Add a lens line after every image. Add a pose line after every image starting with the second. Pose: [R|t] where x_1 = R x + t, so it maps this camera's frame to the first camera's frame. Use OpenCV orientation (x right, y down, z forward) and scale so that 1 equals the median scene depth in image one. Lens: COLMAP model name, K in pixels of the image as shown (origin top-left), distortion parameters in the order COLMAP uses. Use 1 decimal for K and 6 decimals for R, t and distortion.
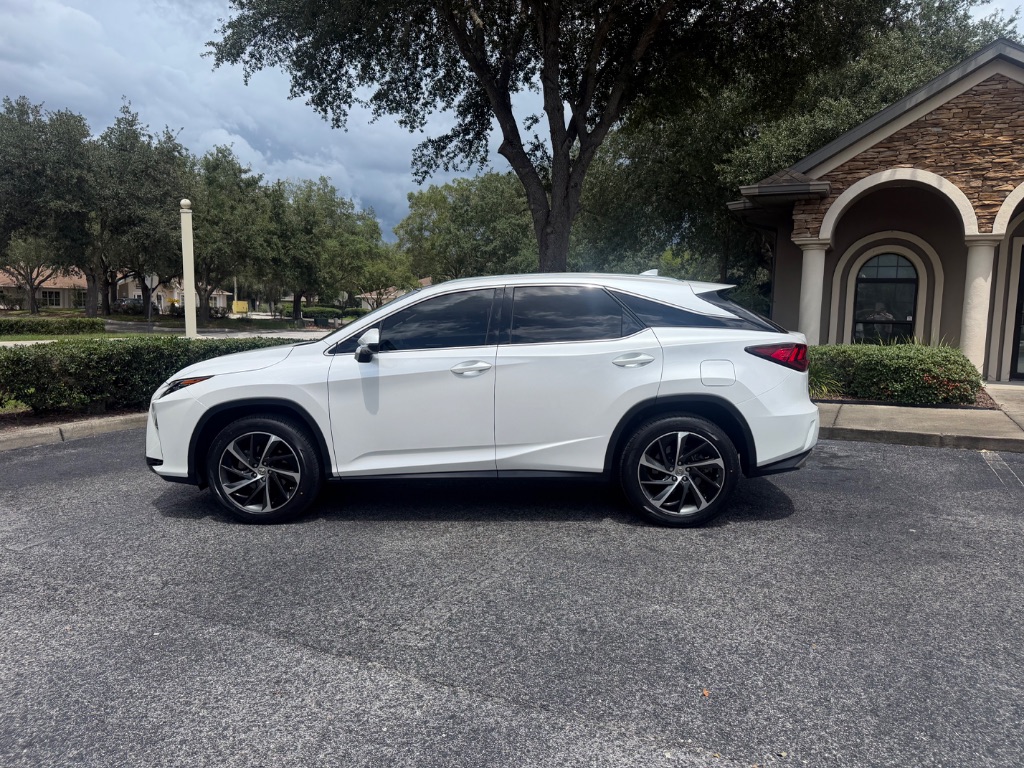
lens RADIAL K [[731.5, 0, 499.4], [0, 731.5, 391.0], [0, 0, 1]] dist [0.004854, -0.017788]
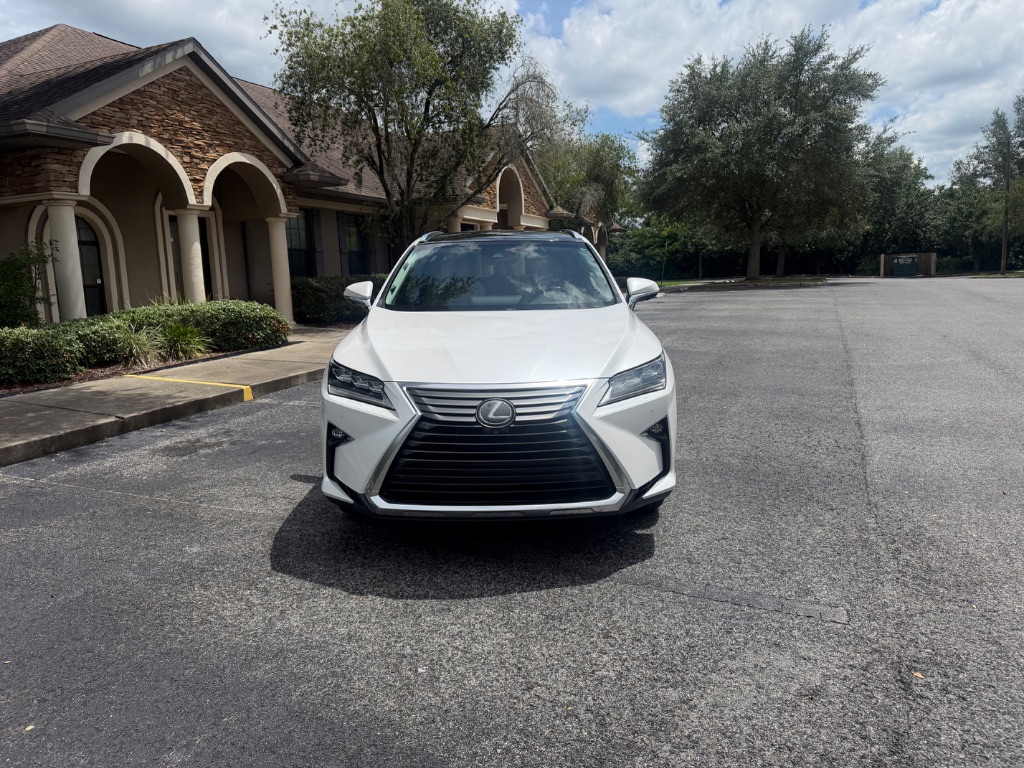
lens RADIAL K [[726.8, 0, 529.8], [0, 726.8, 379.0], [0, 0, 1]] dist [0.038367, -0.064002]
pose [[-0.089621, -0.160233, 0.983002, -0.664328], [0.139805, 0.975178, 0.171704, -0.078975], [-0.986115, 0.152817, -0.064995, 0.680352]]
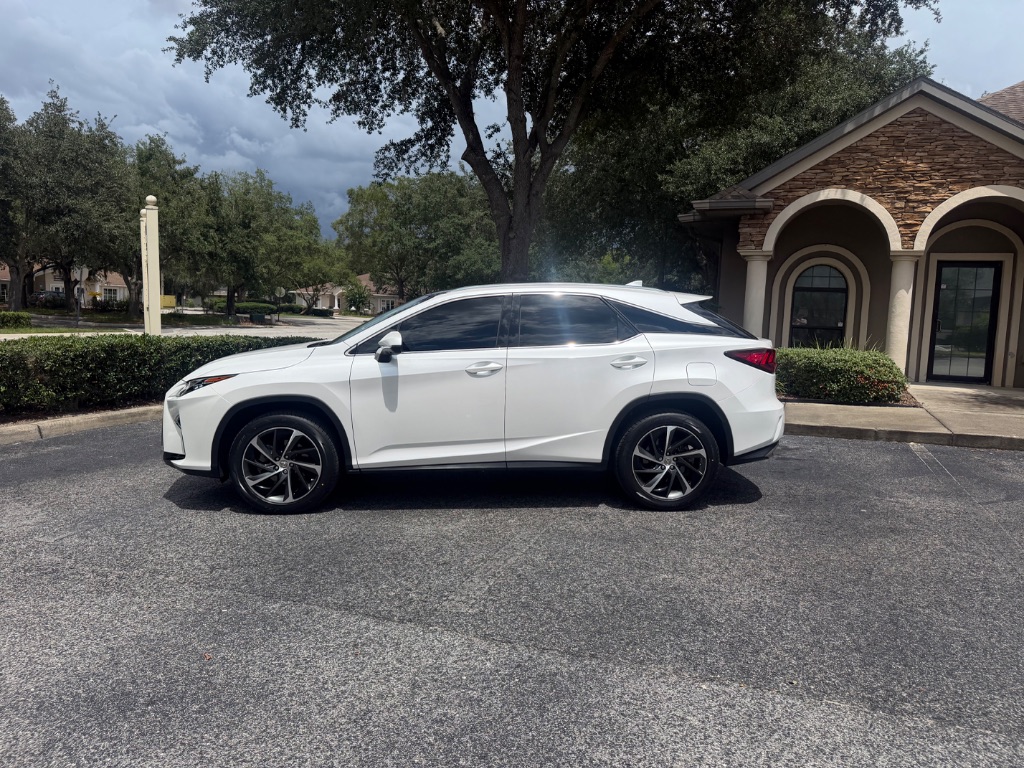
lens RADIAL K [[730.7, 0, 512.0], [0, 730.7, 384.0], [0, 0, 1]] dist [0.020357, -0.042329]
pose [[0.994253, 0.003877, 0.106990, -0.062590], [-0.003042, 0.999964, -0.007963, 0.000451], [-0.107017, 0.007592, 0.994228, -0.053121]]
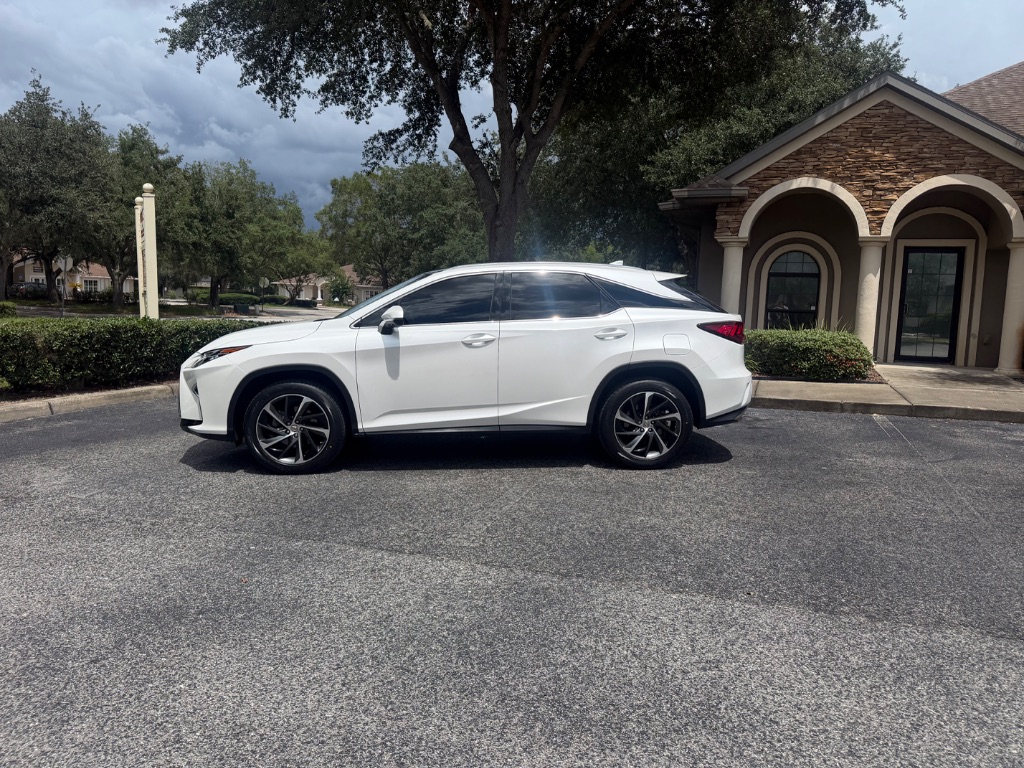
lens RADIAL K [[730.7, 0, 512.0], [0, 730.7, 384.0], [0, 0, 1]] dist [0.020357, -0.042329]
pose [[0.991638, -0.002109, 0.129031, -0.076152], [0.001712, 0.999993, 0.003190, 0.020949], [-0.129036, -0.002943, 0.991635, -0.107972]]
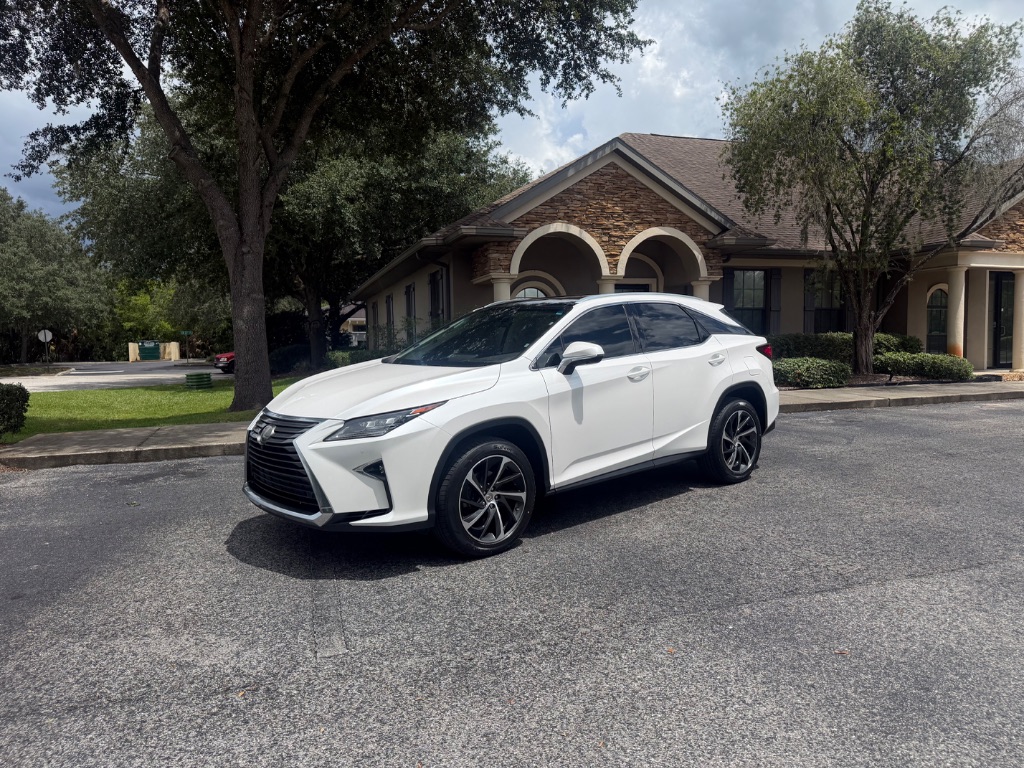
lens RADIAL K [[732.0, 0, 512.0], [0, 732.0, 384.0], [0, 0, 1]] dist [0.098427, -0.160124]
pose [[0.706791, -0.066304, 0.704309, -0.547778], [0.105351, 0.994361, -0.012112, -0.011890], [-0.699534, 0.082760, 0.709790, 0.173191]]
